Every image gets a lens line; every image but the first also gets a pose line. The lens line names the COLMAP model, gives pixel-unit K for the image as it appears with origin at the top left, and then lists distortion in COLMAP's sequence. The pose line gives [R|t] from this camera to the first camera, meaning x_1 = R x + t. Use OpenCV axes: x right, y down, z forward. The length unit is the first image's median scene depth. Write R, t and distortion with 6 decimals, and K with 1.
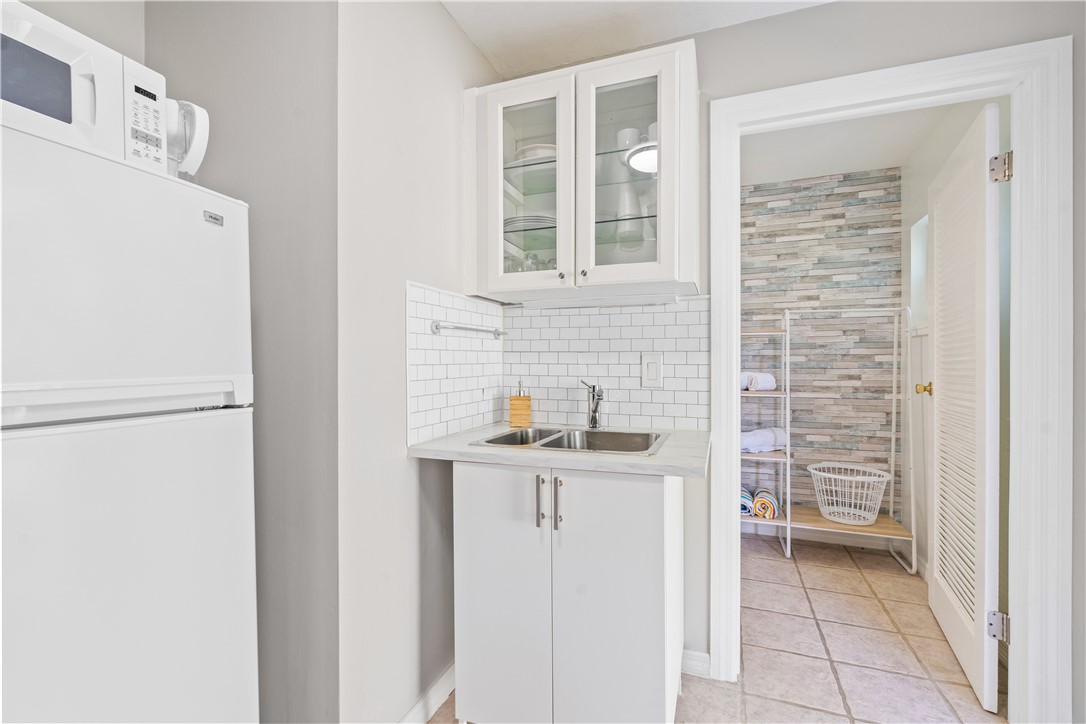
lens RADIAL K [[488.9, 0, 543.1], [0, 488.9, 355.1], [0, 0, 1]] dist [-0.002843, 0.000516]
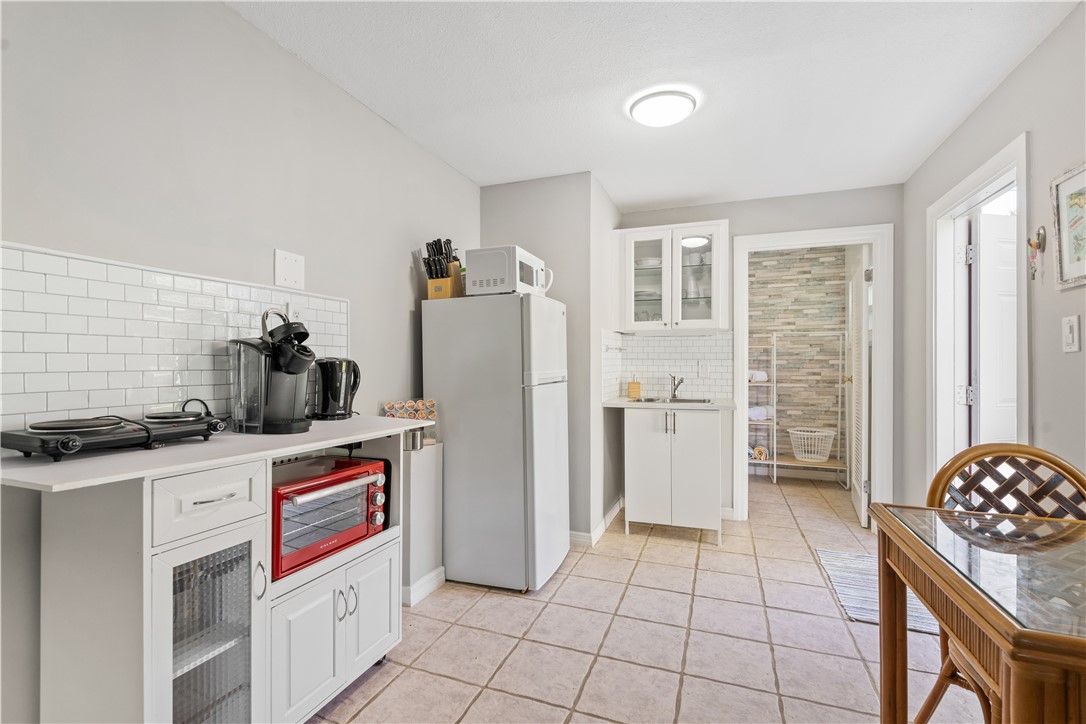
lens RADIAL K [[488.9, 0, 543.1], [0, 488.9, 355.1], [0, 0, 1]] dist [-0.002843, 0.000516]
pose [[0.999984, 0.001713, 0.005468, -0.274284], [-0.001713, 0.999999, 0.000017, -0.014705], [-0.005468, -0.000027, 0.999985, -0.610919]]
